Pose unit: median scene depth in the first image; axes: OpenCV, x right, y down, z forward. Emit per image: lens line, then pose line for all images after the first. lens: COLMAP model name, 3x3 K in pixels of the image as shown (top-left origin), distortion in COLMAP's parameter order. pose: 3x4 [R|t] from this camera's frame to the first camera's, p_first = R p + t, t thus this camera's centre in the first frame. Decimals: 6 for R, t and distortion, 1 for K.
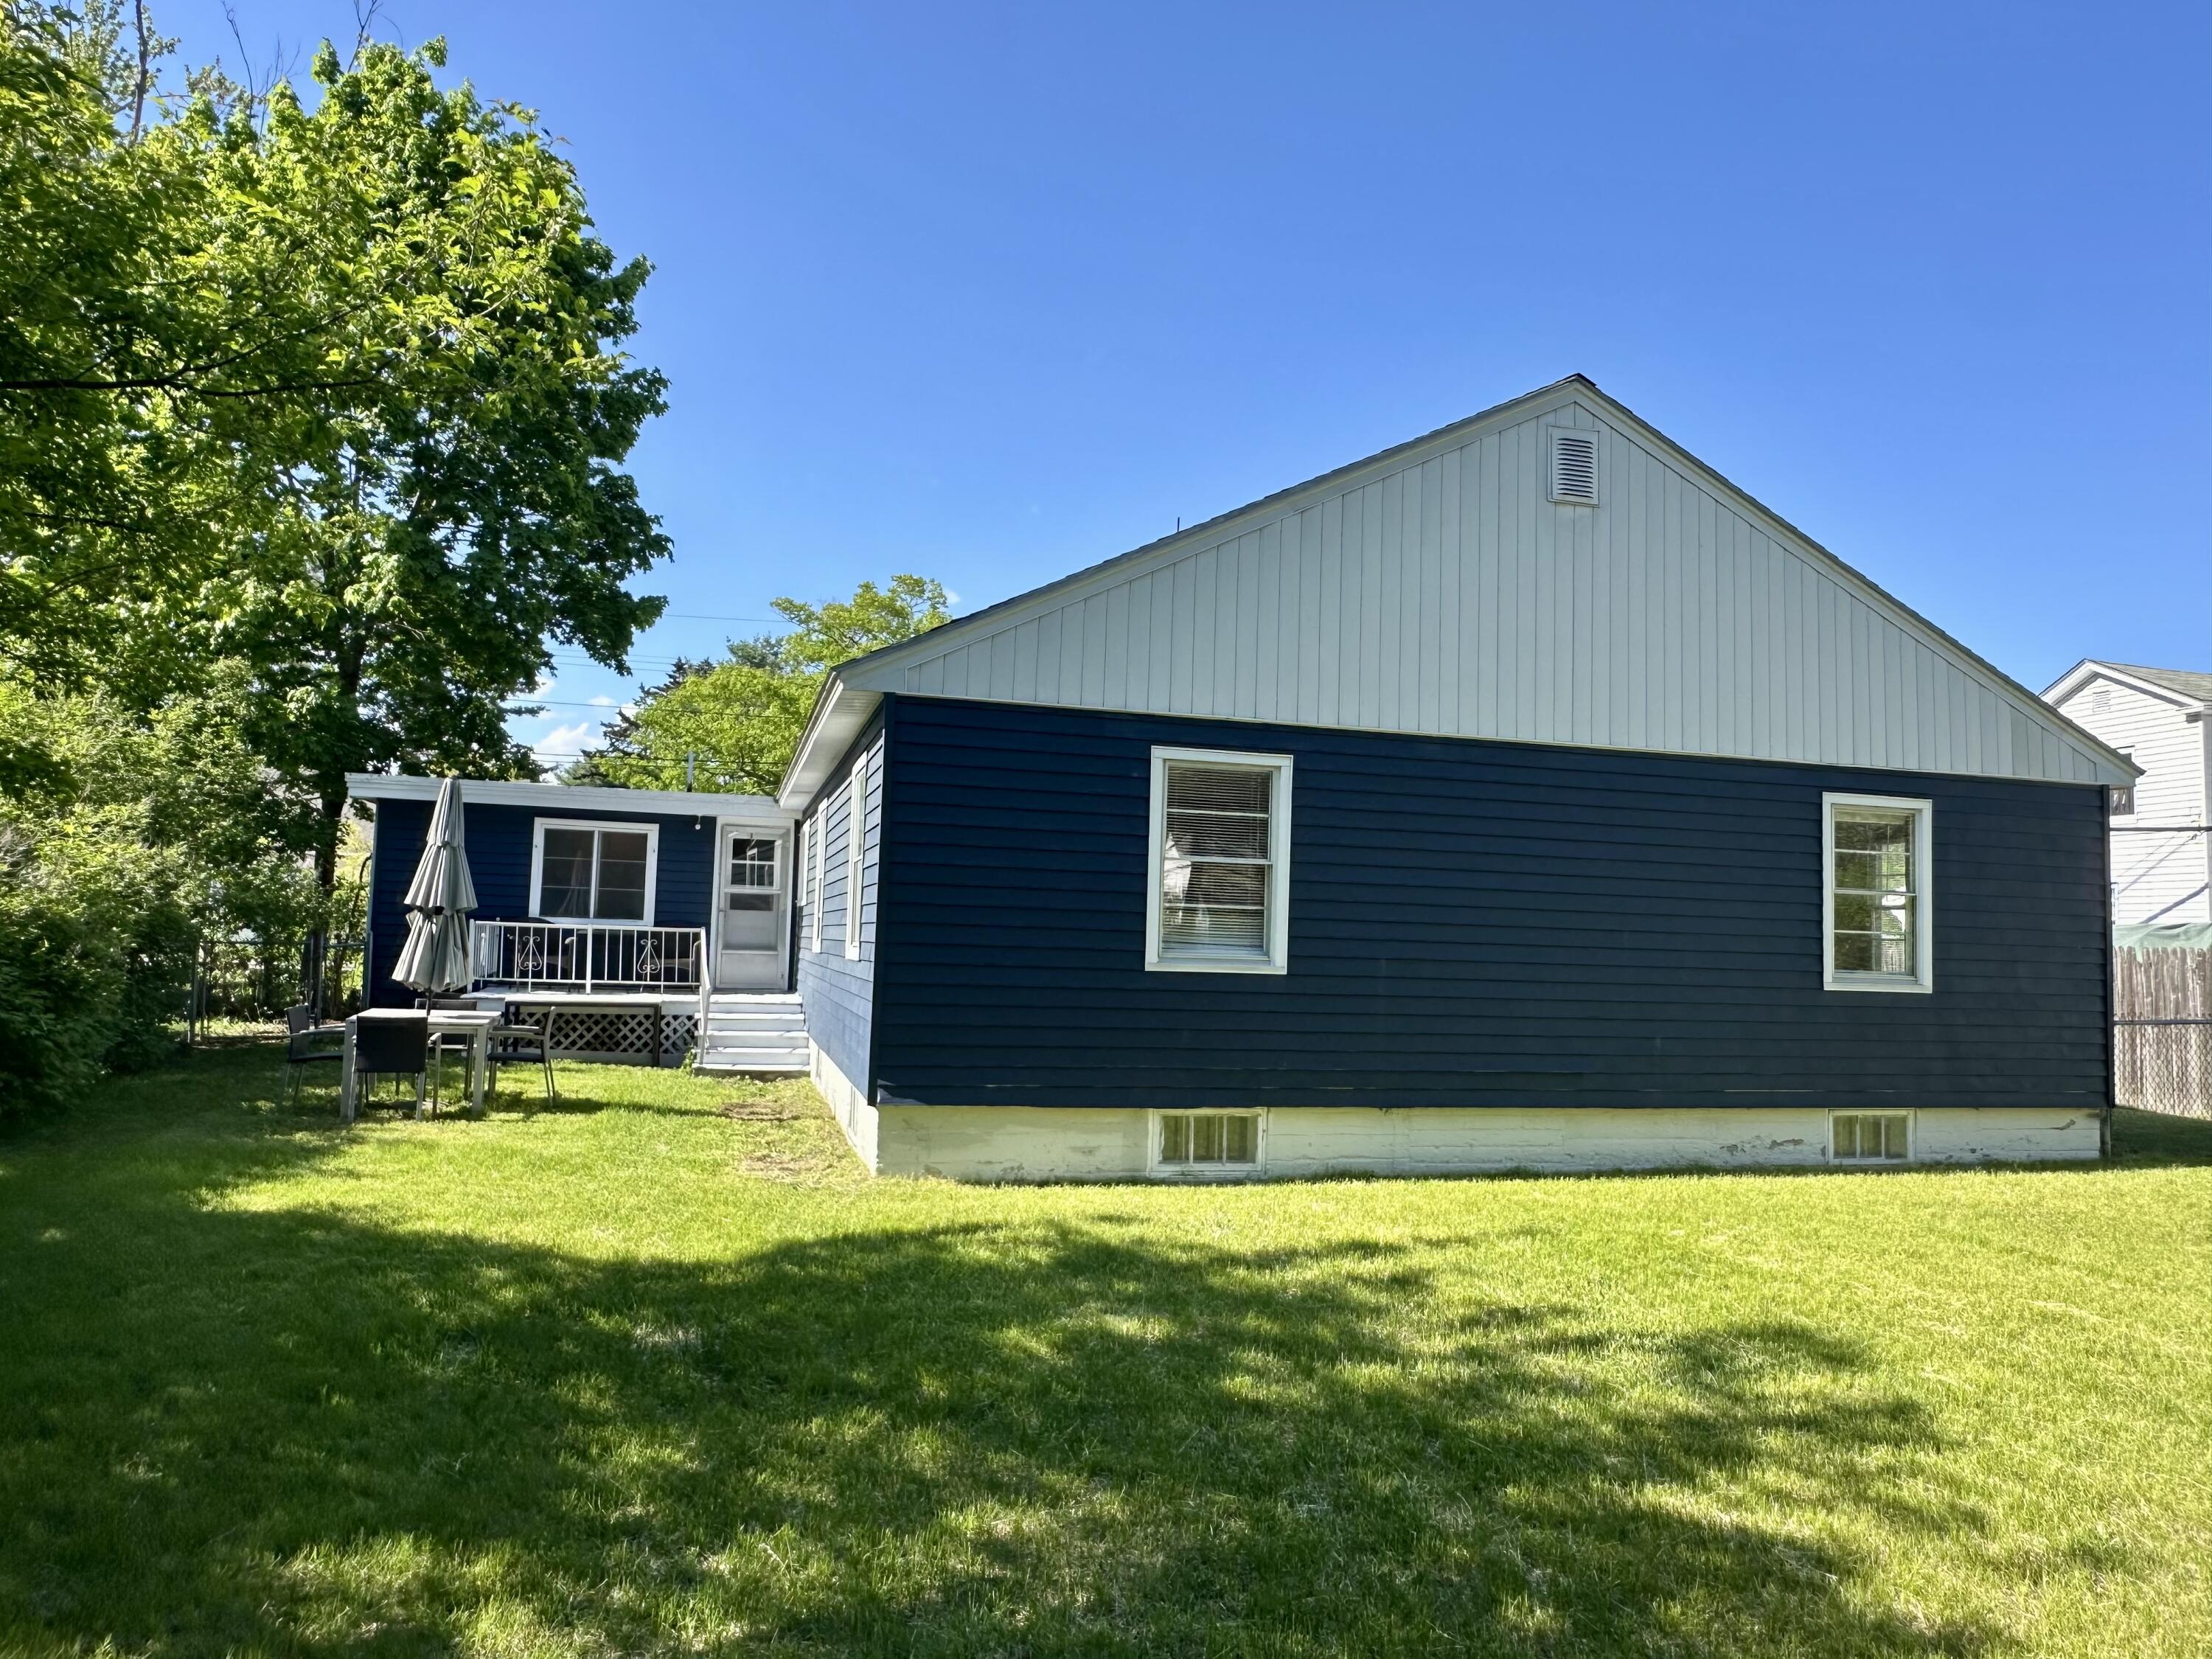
lens RADIAL K [[1425.7, 0, 1106.0], [0, 1425.7, 829.5], [0, 0, 1]] dist [-0.000967, -0.000168]
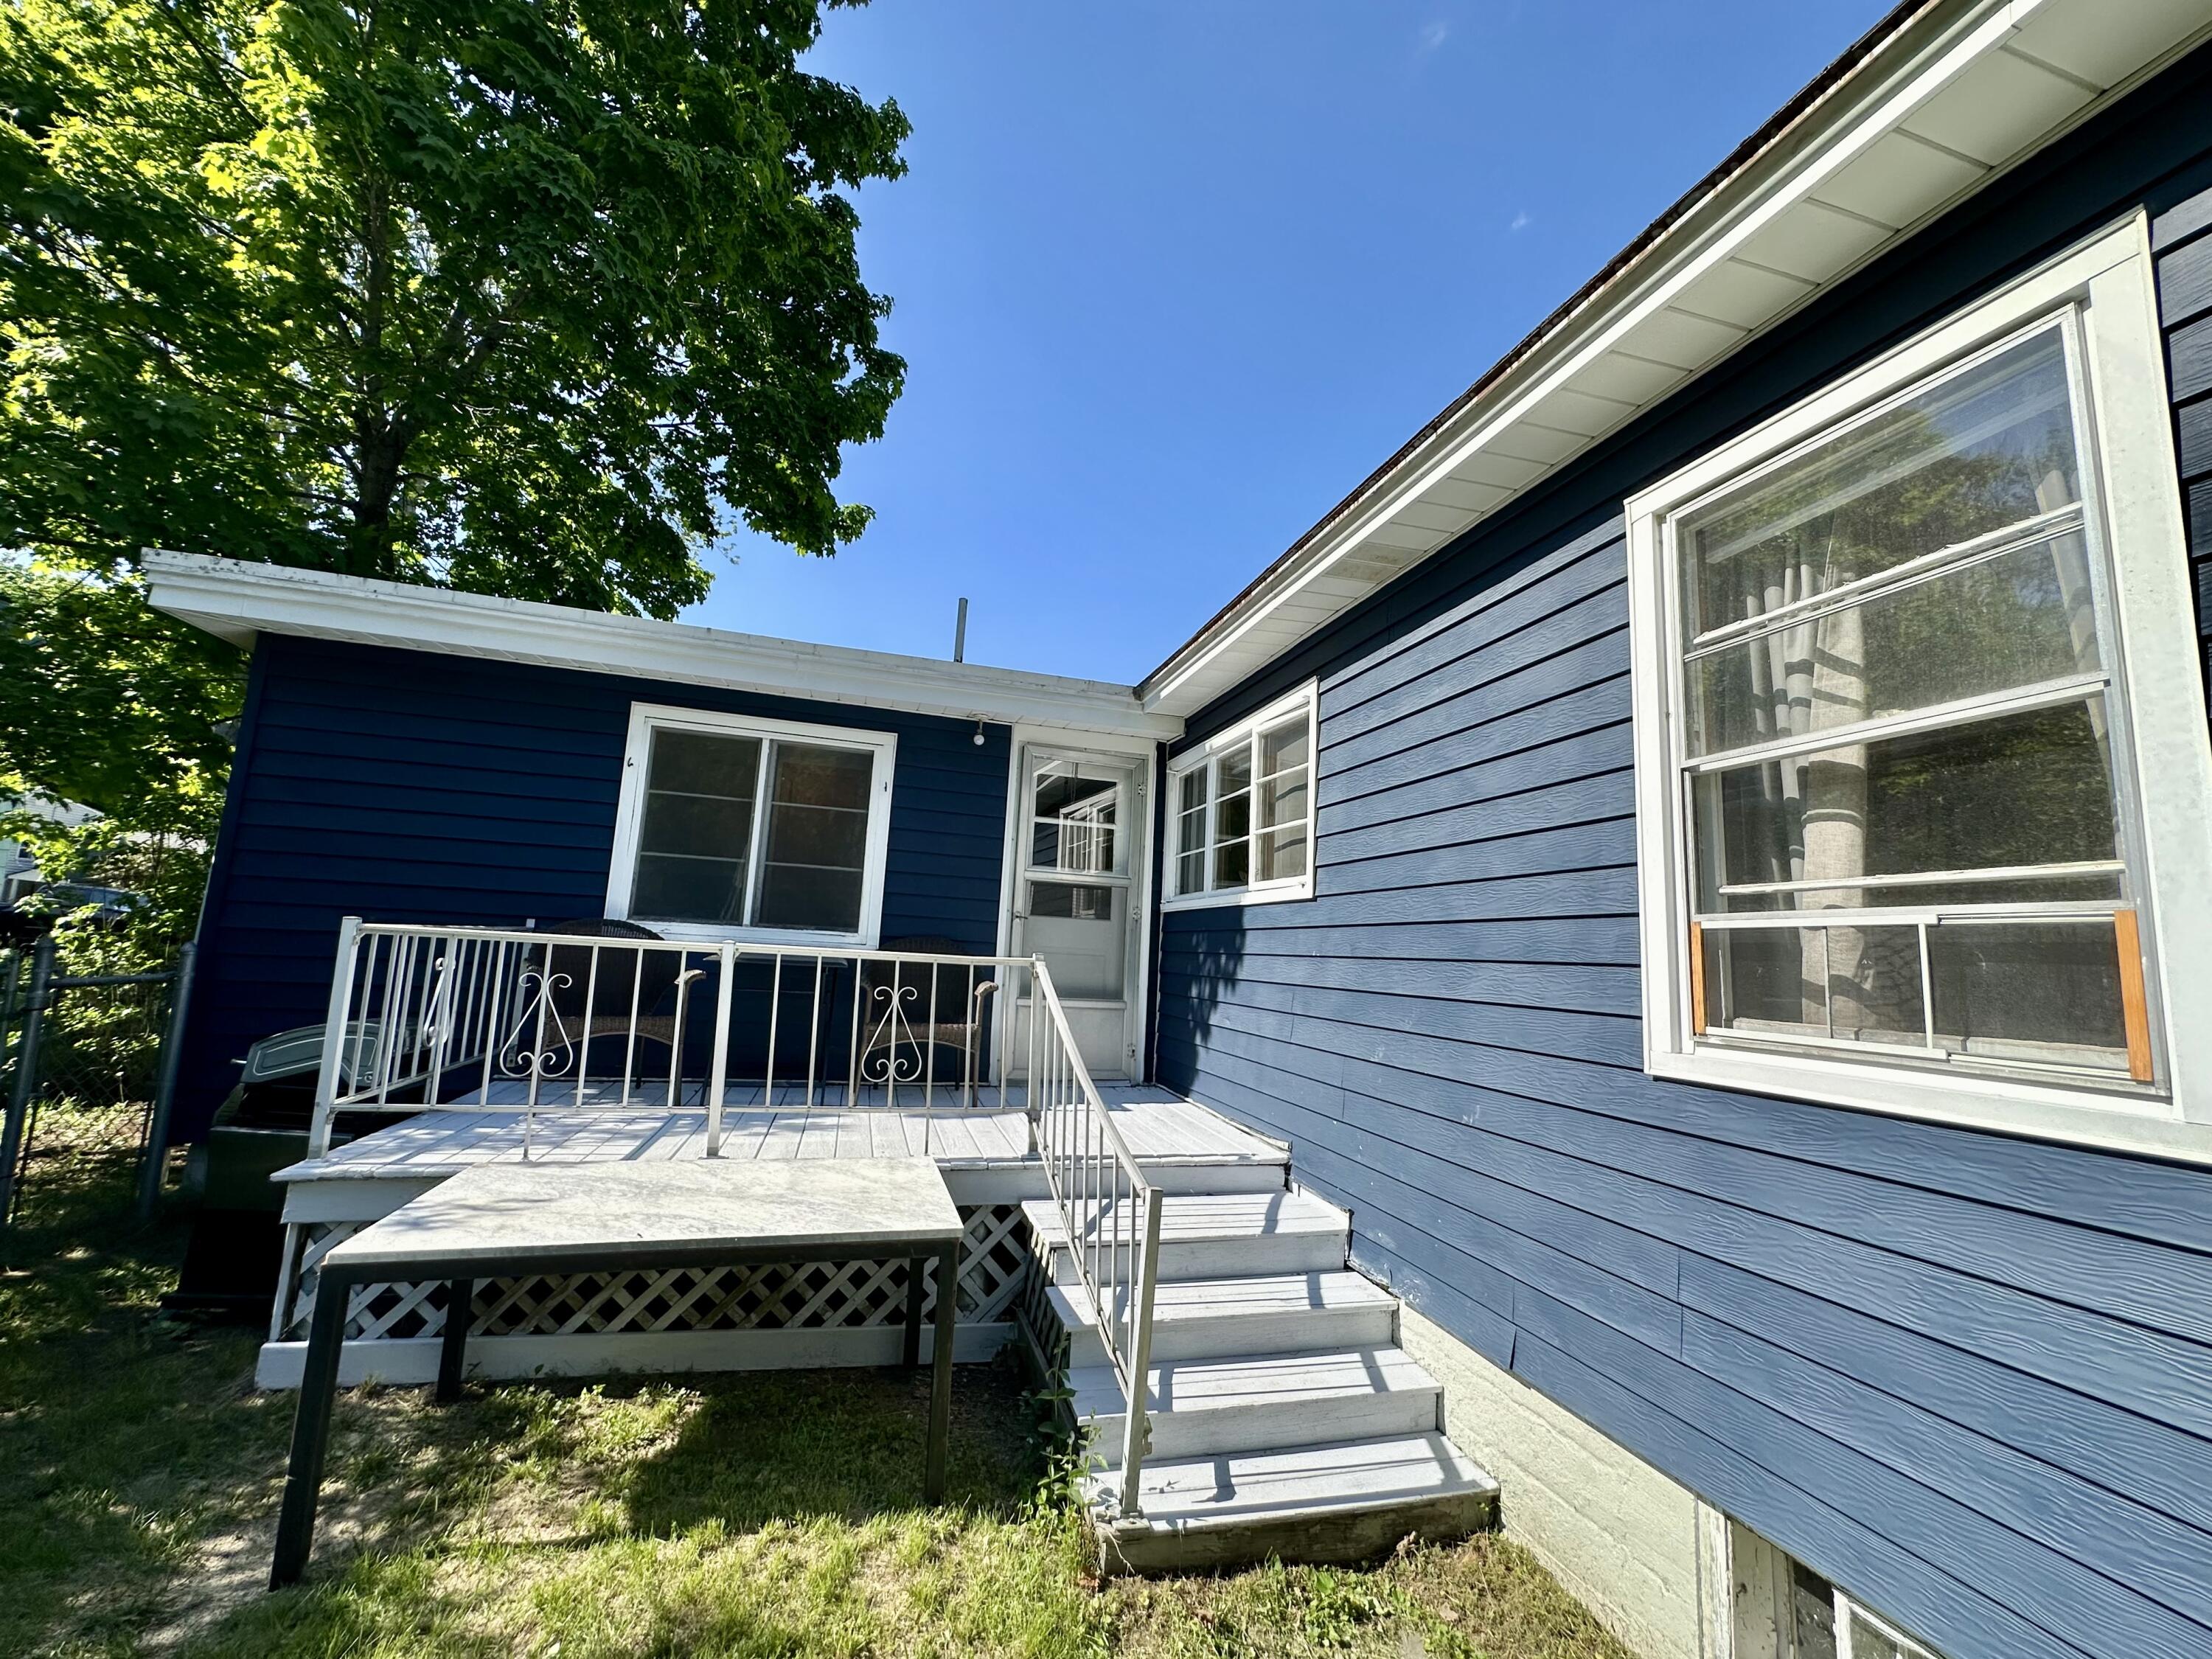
lens RADIAL K [[894.7, 0, 1106.0], [0, 894.7, 829.5], [0, 0, 1]] dist [0.000067, 0.000397]
pose [[0.999770, 0.020979, 0.004520, -0.248748], [-0.020637, 0.997623, -0.065748, 0.047984], [-0.005889, 0.065640, 0.997826, 0.713782]]
